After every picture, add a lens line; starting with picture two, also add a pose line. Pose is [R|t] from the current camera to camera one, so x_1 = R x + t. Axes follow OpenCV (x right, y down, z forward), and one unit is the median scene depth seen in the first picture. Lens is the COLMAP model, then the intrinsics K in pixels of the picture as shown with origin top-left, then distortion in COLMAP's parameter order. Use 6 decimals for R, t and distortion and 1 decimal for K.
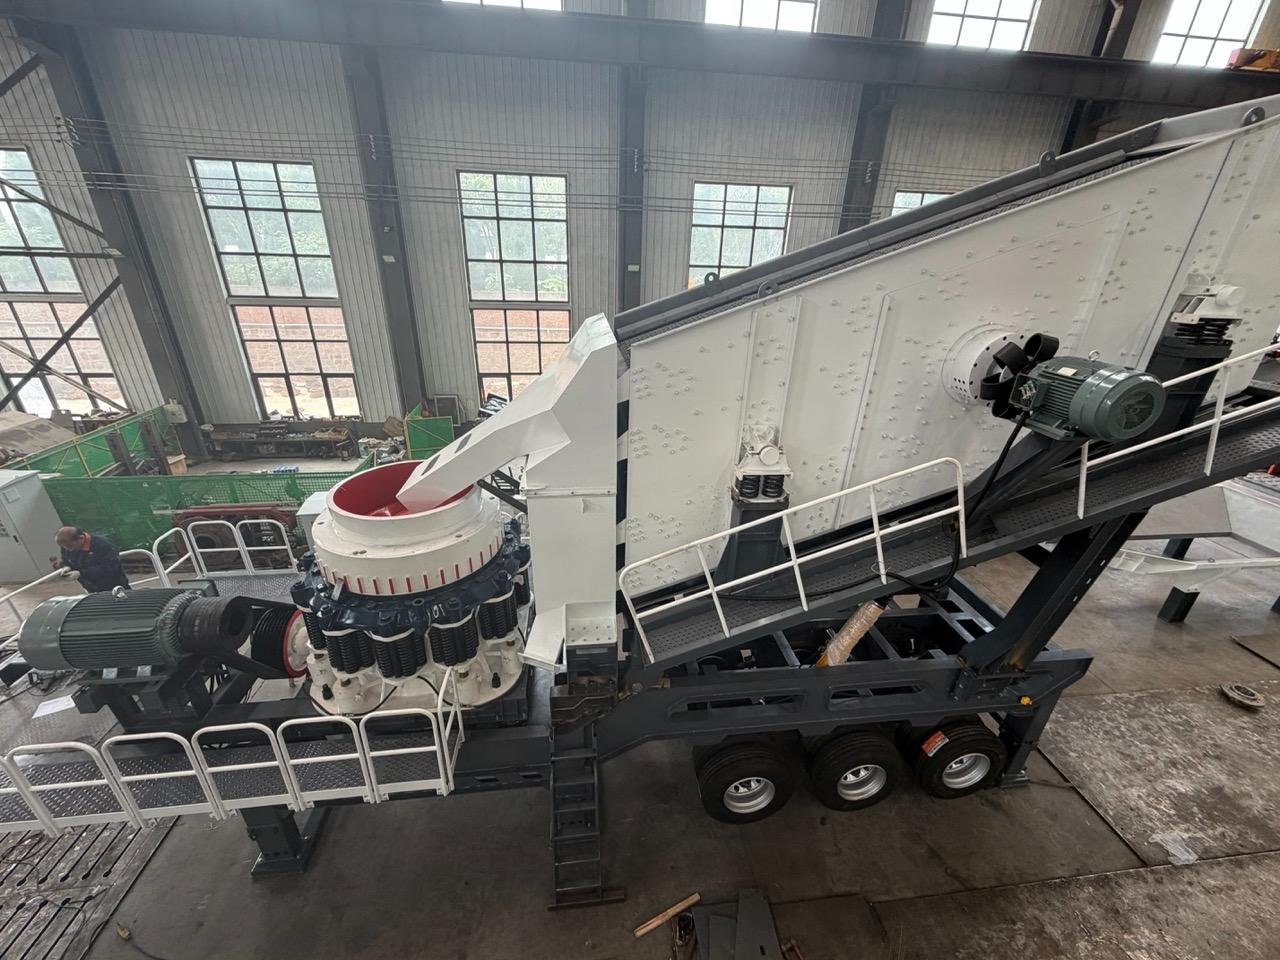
lens RADIAL K [[506.2, 0, 640.0], [0, 506.2, 480.0], [0, 0, 1]] dist [-0.002898, -0.000280]
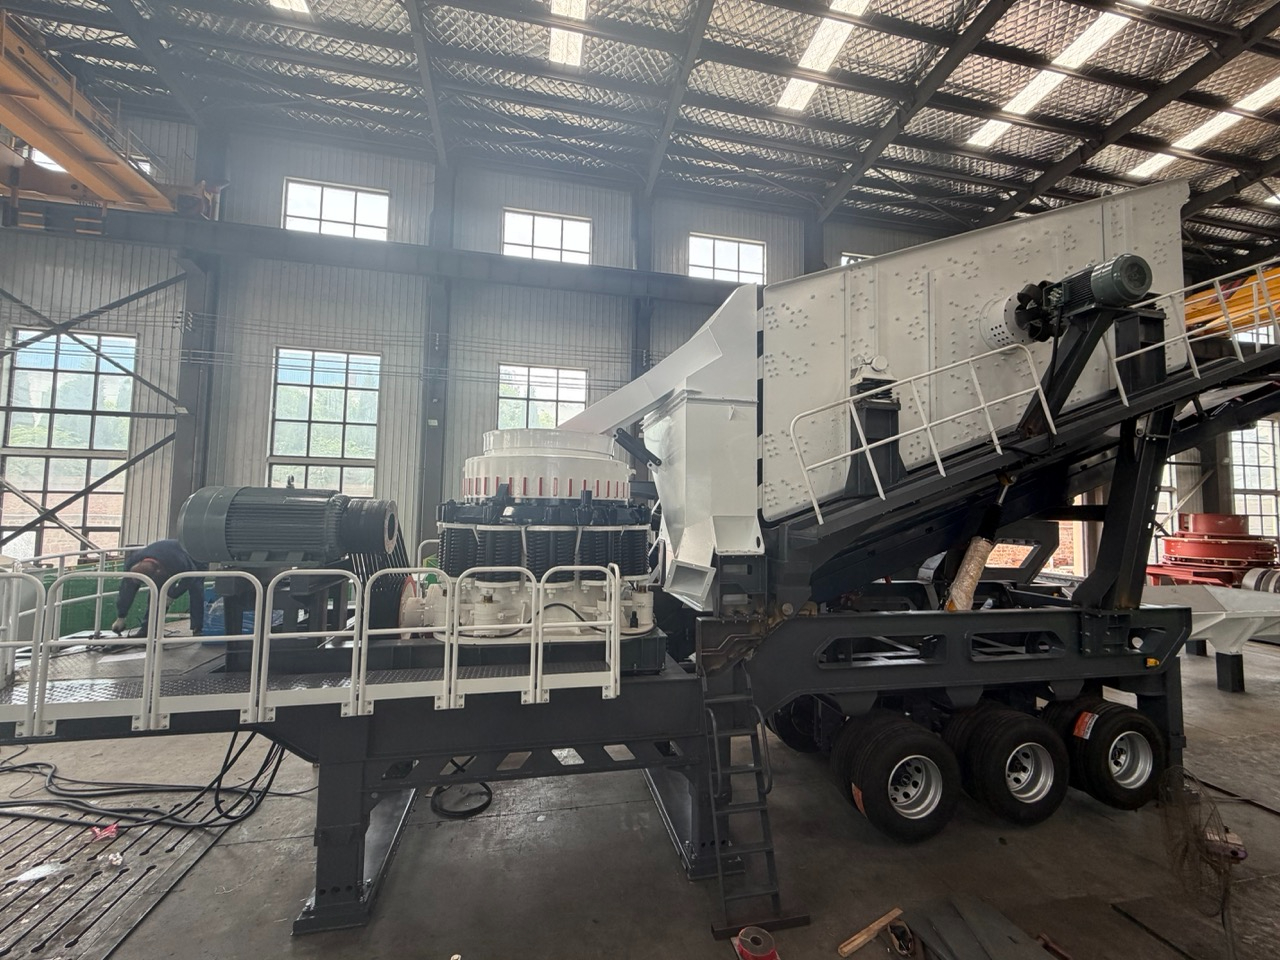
lens RADIAL K [[506.2, 0, 640.0], [0, 506.2, 480.0], [0, 0, 1]] dist [-0.002898, -0.000280]
pose [[0.996286, -0.008693, 0.085669, -0.337746], [0.047047, 0.888217, -0.457010, 0.569841], [-0.072119, 0.459343, 0.885327, 0.043831]]
